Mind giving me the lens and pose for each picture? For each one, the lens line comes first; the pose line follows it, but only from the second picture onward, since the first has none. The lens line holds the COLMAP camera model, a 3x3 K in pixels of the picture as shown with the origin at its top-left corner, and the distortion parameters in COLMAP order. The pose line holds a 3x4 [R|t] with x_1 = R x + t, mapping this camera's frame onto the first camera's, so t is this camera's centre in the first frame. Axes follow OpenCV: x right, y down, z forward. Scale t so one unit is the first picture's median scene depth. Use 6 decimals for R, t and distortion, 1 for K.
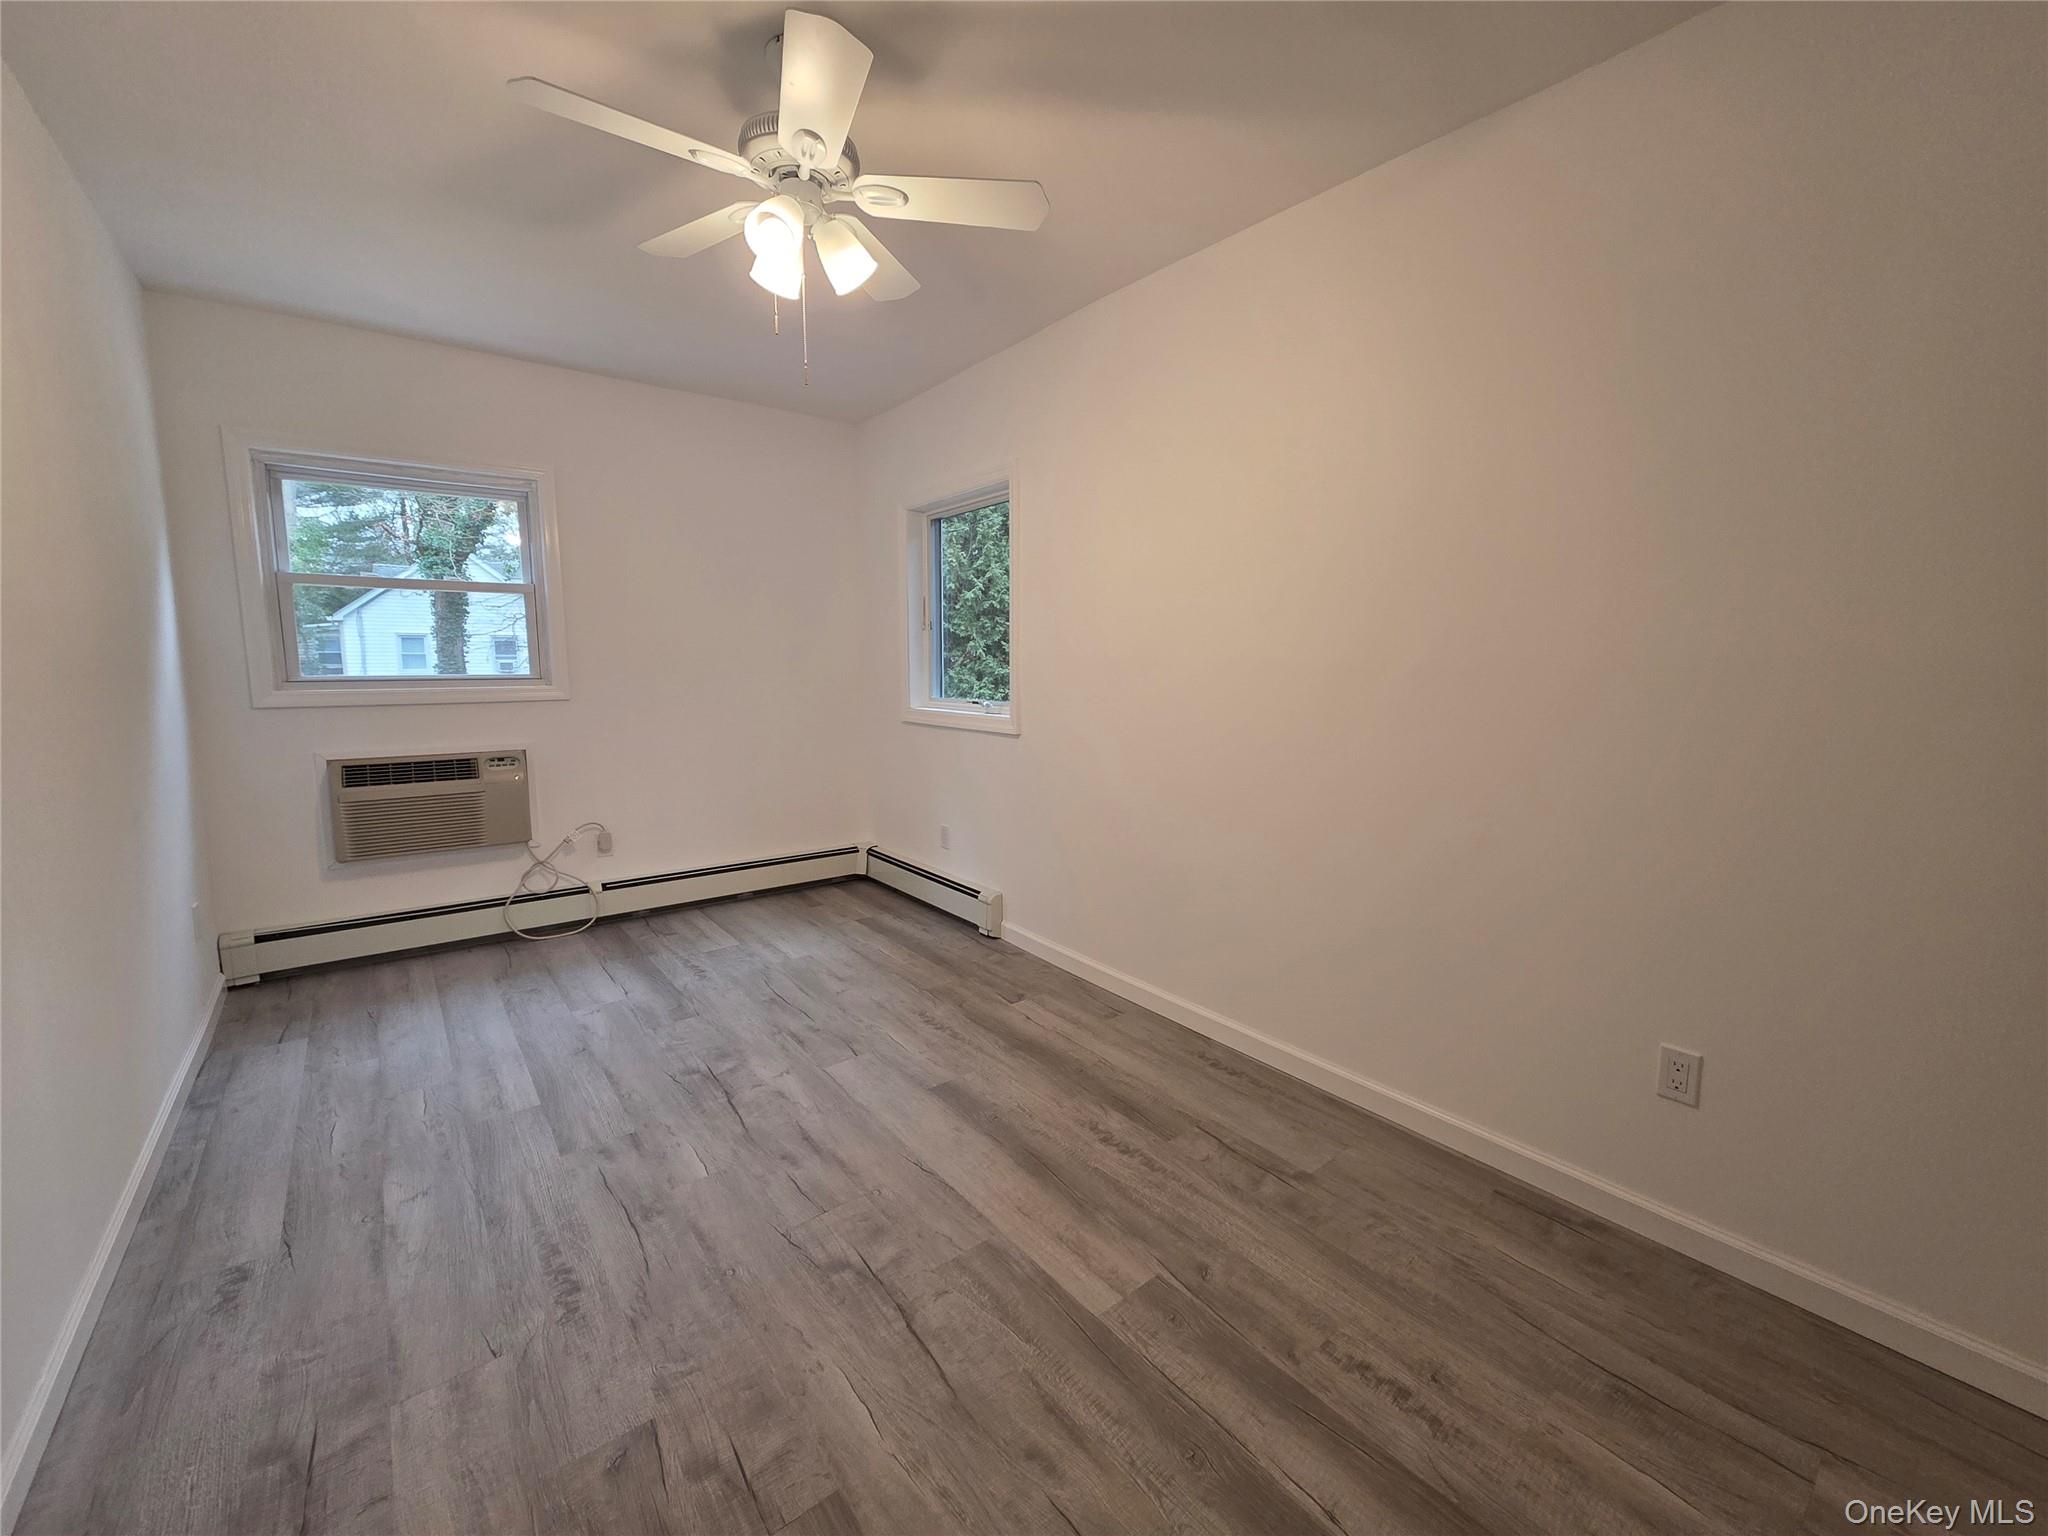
lens RADIAL K [[816.5, 0, 1026.1], [0, 816.5, 758.2], [0, 0, 1]] dist [0.005394, -0.000506]
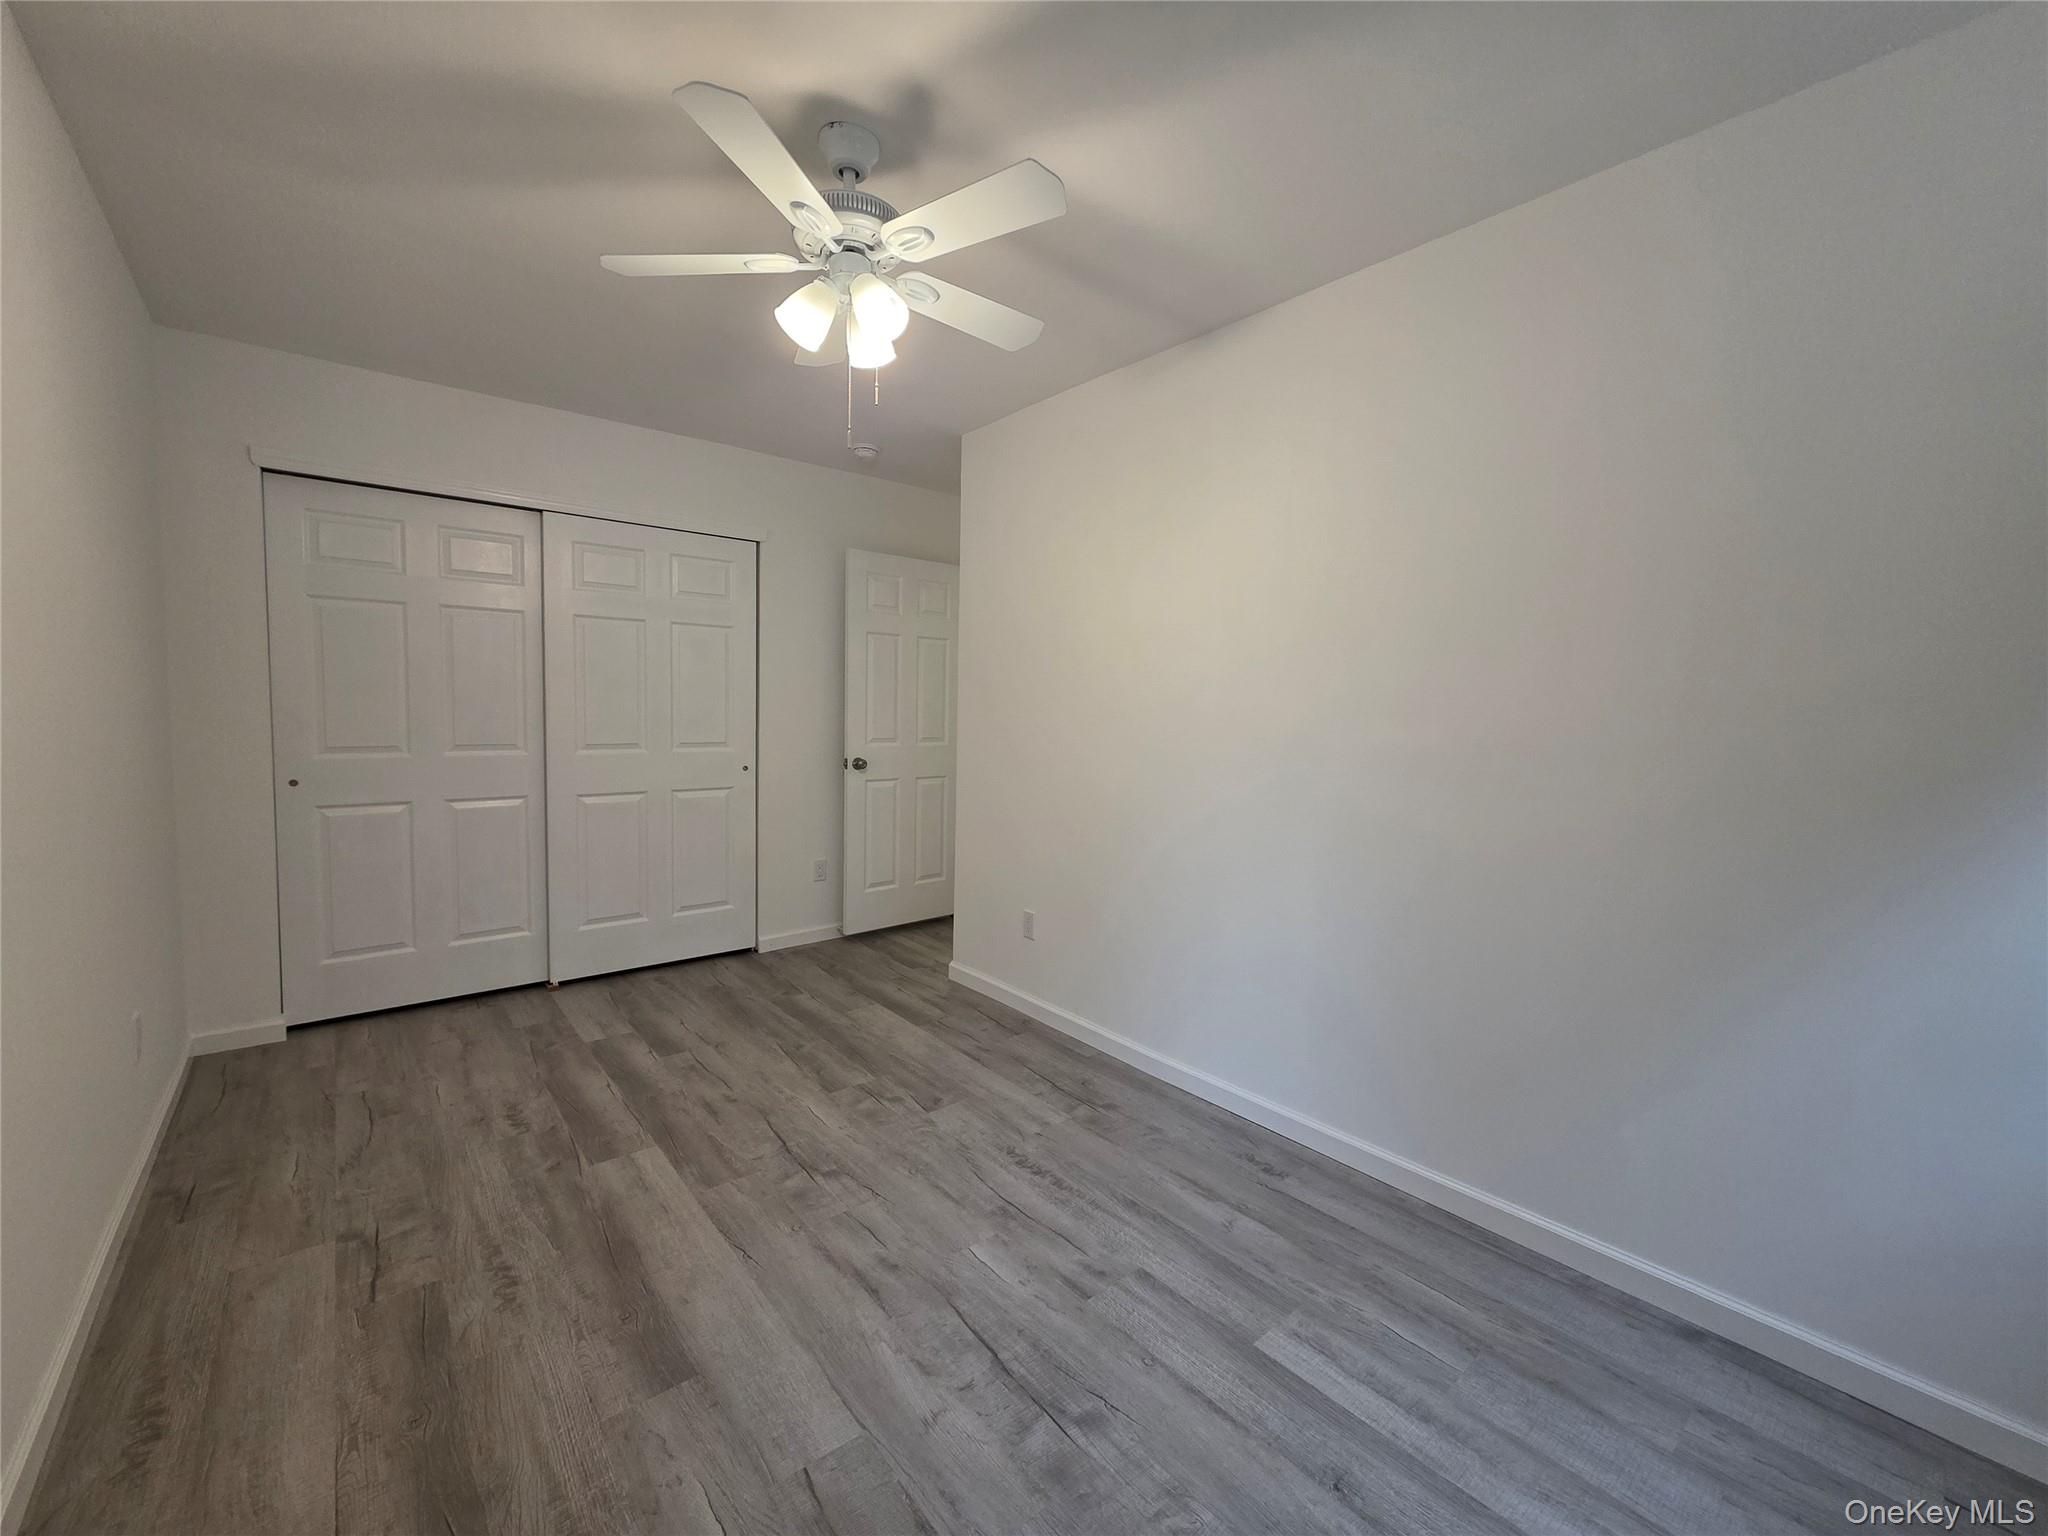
lens RADIAL K [[816.5, 0, 1026.1], [0, 816.5, 758.2], [0, 0, 1]] dist [0.005394, -0.000506]
pose [[-0.999464, -0.020582, -0.025472, -0.454039], [-0.024849, 0.983256, 0.180525, -0.256192], [0.021330, 0.181061, -0.983241, 2.000339]]
